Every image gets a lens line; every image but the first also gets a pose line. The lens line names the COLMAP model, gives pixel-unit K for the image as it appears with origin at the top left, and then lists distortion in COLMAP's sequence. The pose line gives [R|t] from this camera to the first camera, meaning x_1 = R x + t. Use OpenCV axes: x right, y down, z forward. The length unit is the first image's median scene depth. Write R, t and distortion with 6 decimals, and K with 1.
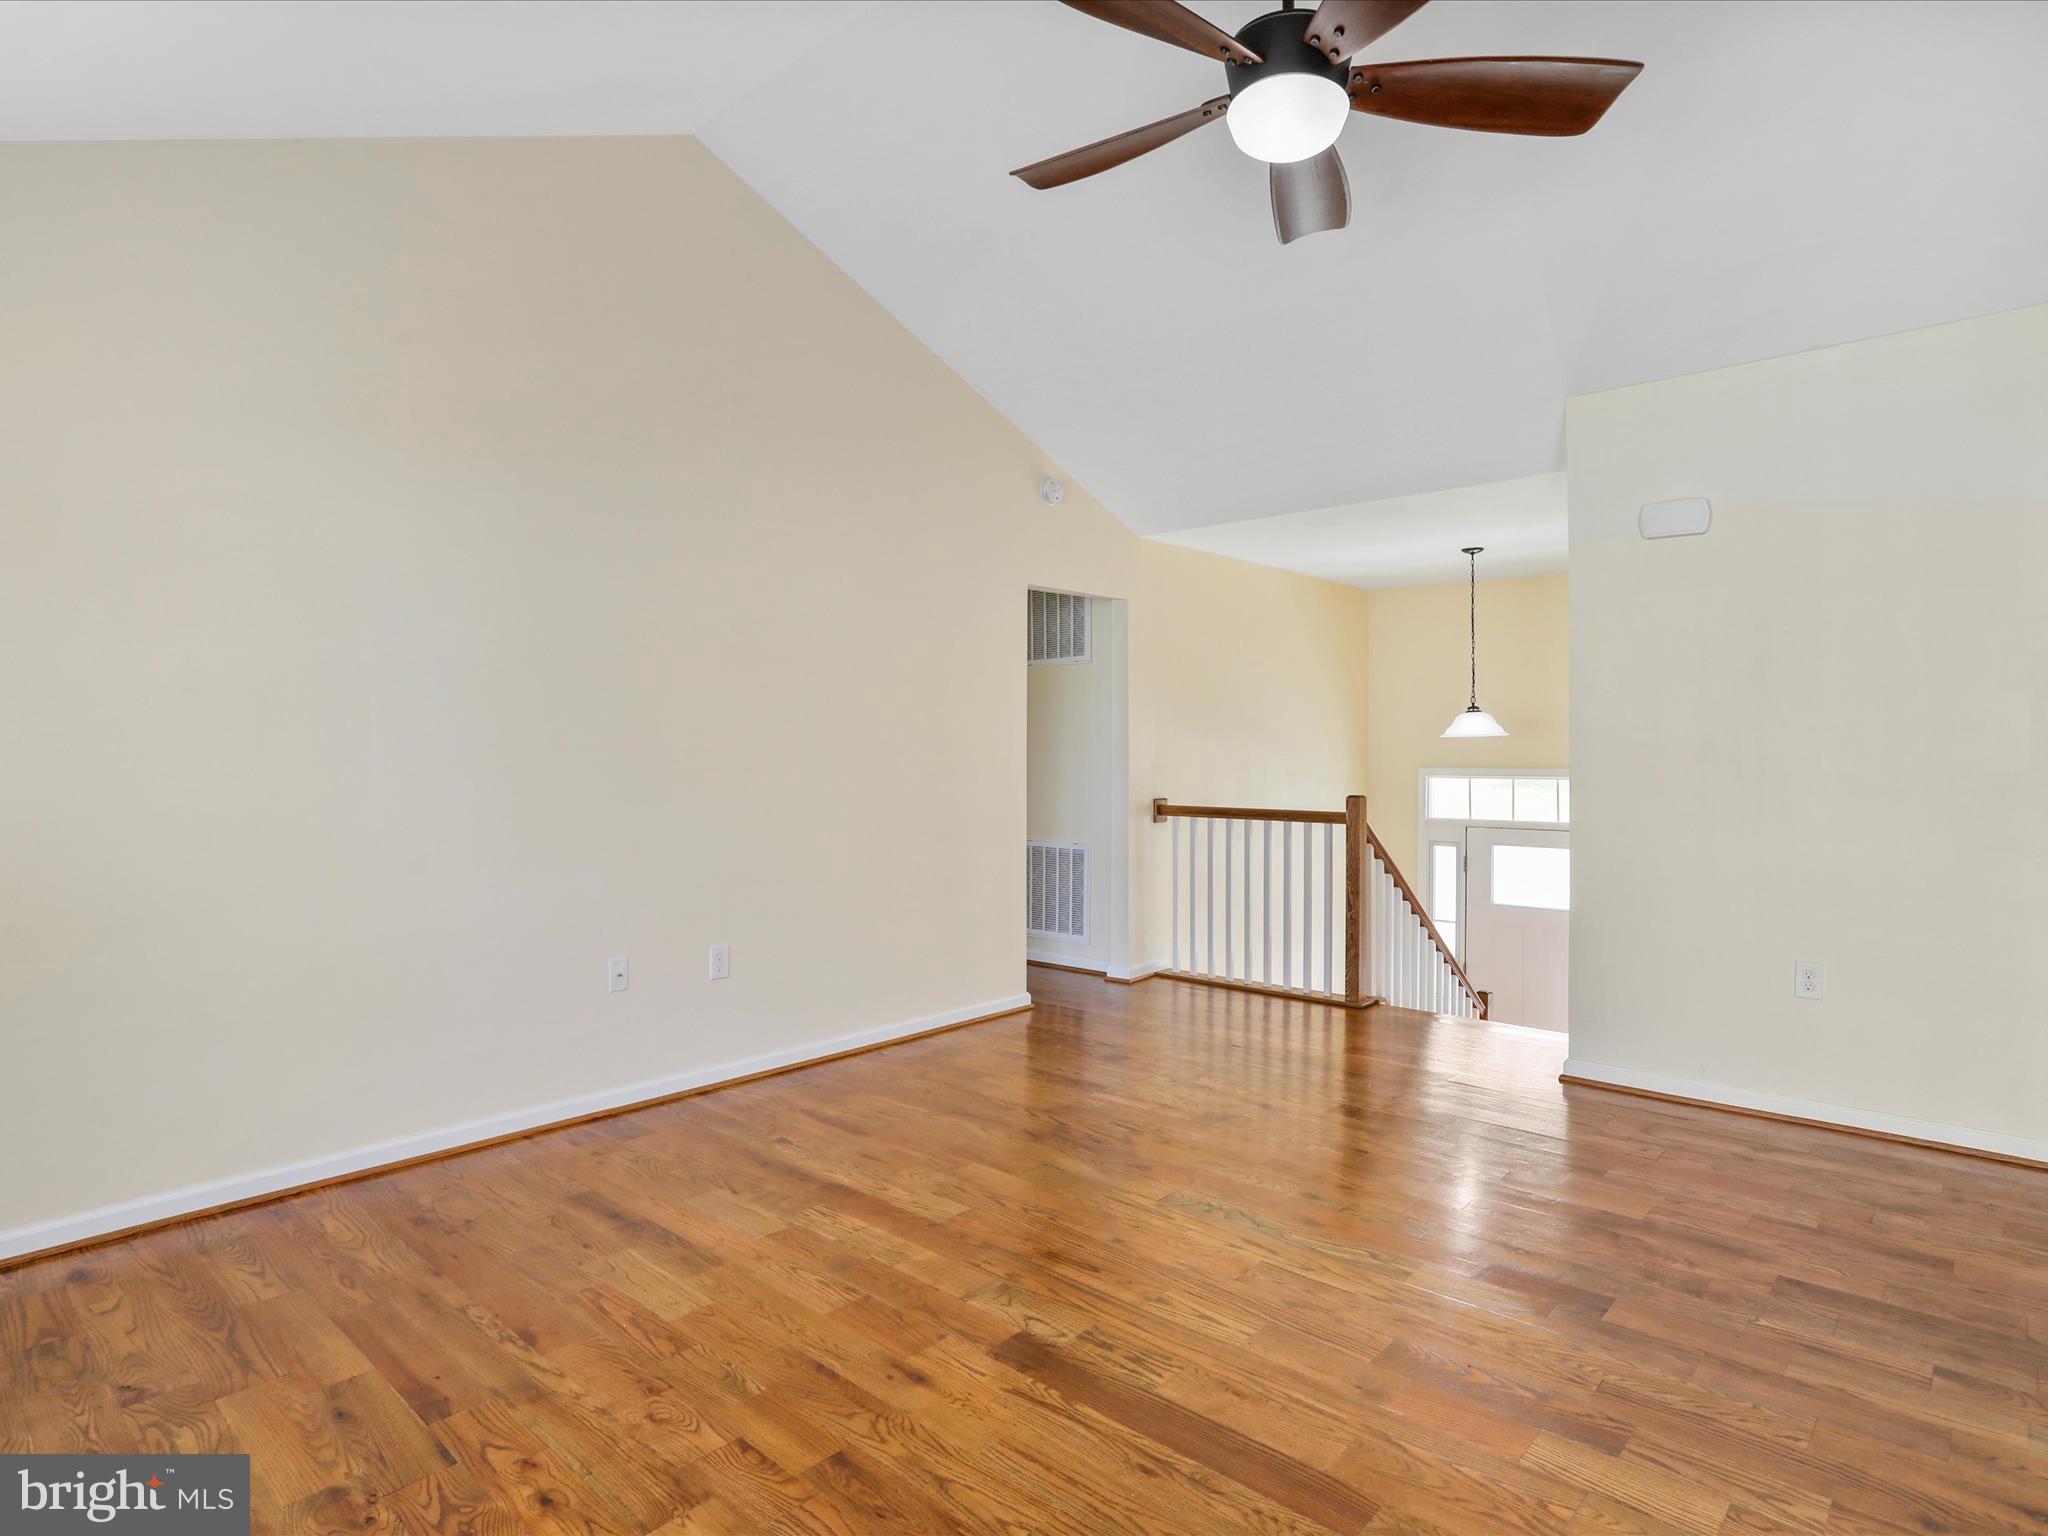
lens RADIAL K [[1136.0, 0, 1027.6], [0, 1136.0, 752.5], [0, 0, 1]] dist [-0.061941, 0.036405]
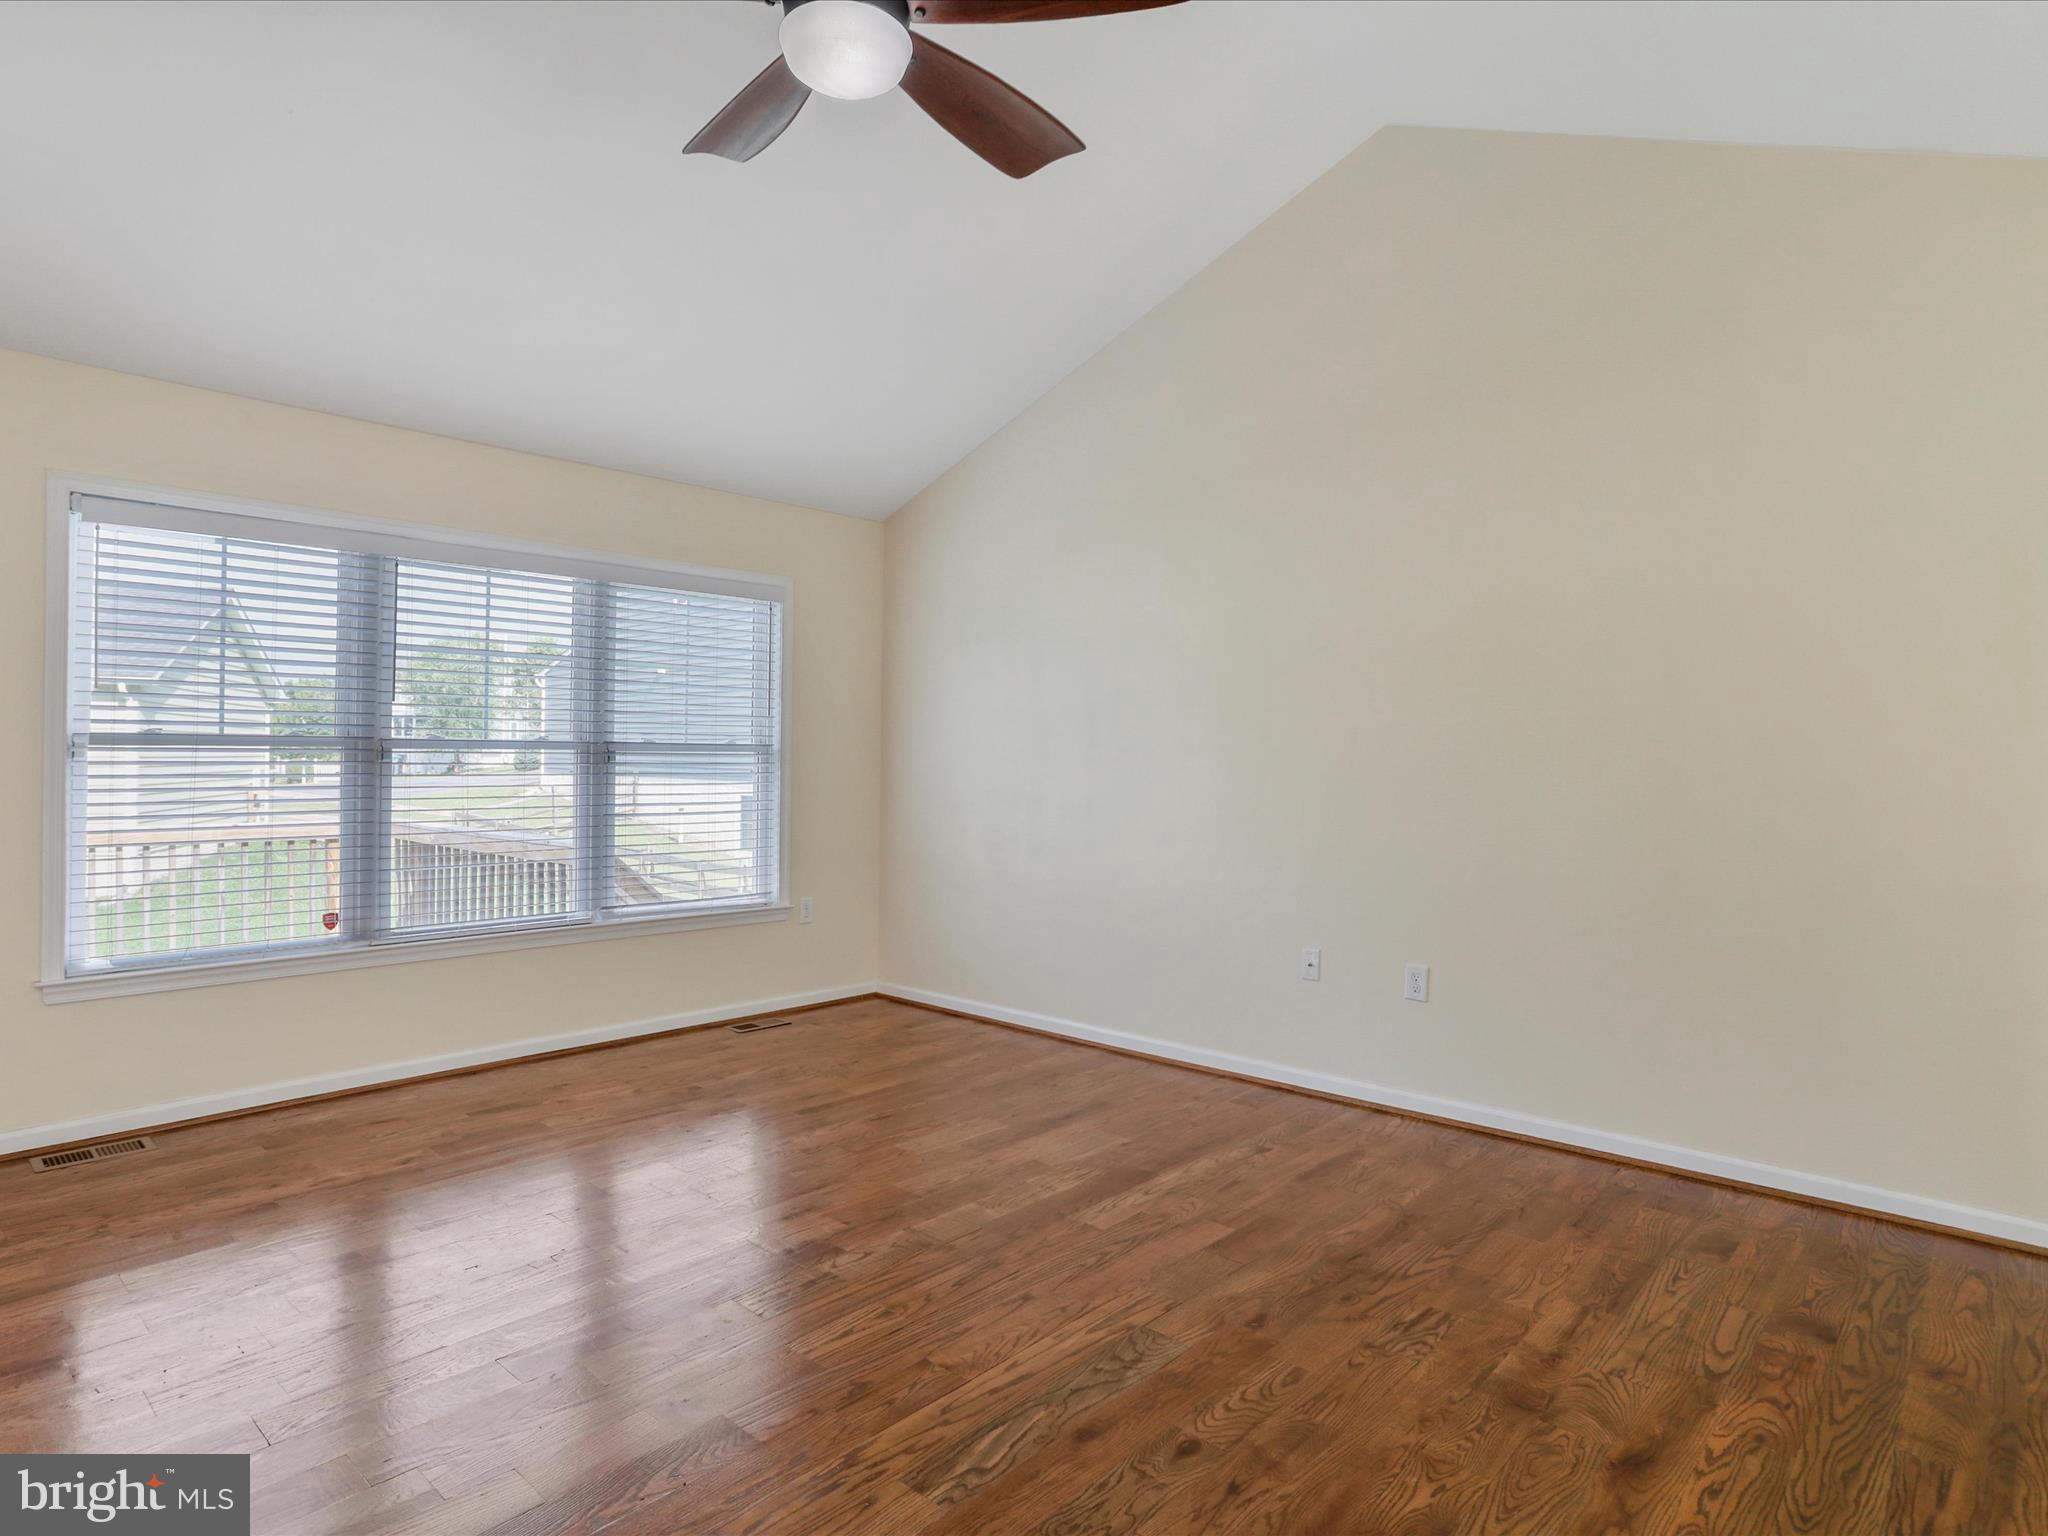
lens RADIAL K [[1136.0, 0, 1027.6], [0, 1136.0, 752.5], [0, 0, 1]] dist [-0.061941, 0.036405]
pose [[0.000273, 0.000103, -1.000000, 0.728319], [-0.010539, 0.999944, 0.000100, -0.002165], [0.999944, 0.010539, 0.000274, 0.744362]]
